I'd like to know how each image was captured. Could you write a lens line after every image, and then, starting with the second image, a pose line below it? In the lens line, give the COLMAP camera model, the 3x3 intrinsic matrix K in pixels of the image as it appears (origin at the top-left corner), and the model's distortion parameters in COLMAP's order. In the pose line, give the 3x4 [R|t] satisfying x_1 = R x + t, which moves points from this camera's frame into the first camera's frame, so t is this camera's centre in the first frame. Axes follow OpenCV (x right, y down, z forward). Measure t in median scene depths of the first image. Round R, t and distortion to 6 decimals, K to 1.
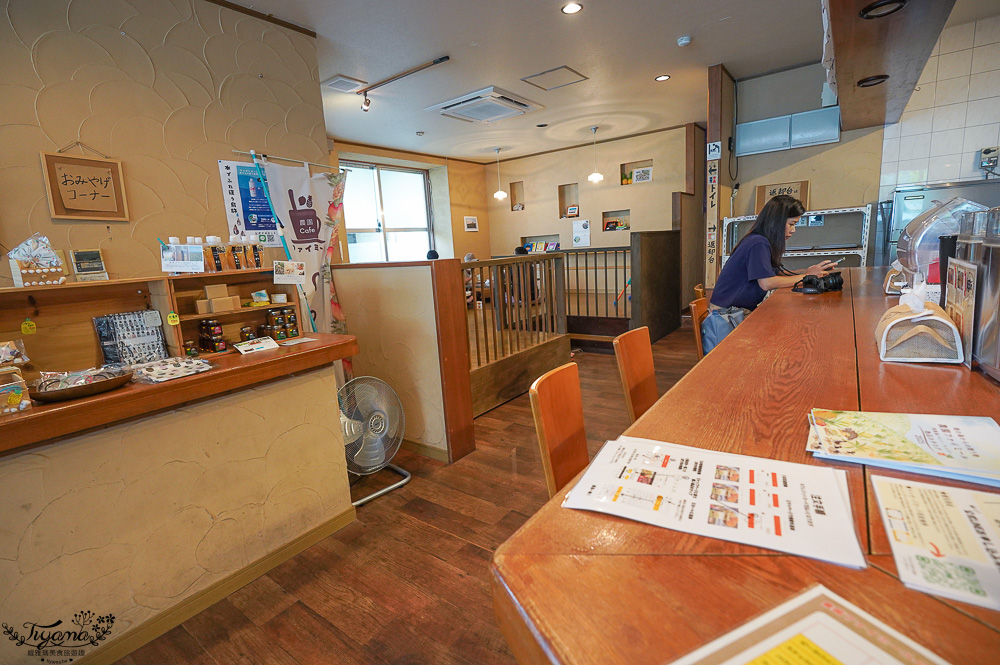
lens RADIAL K [[471.7, 0, 498.8], [0, 471.7, 329.4], [0, 0, 1]] dist [-0.000972, -0.000096]
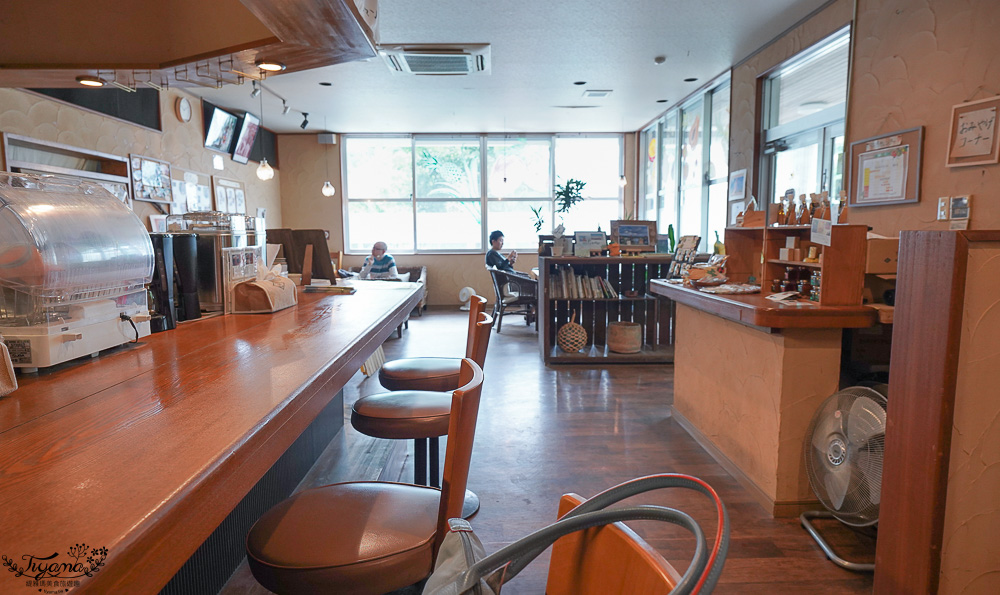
lens RADIAL K [[598.4, 0, 499.1], [0, 598.4, 298.3], [0, 0, 1]] dist [0.001505, 0.000459]
pose [[-0.789513, 0.129225, -0.599976, 0.705941], [-0.052923, 0.959606, 0.276324, -0.261287], [0.611448, 0.249914, -0.750782, 1.414373]]
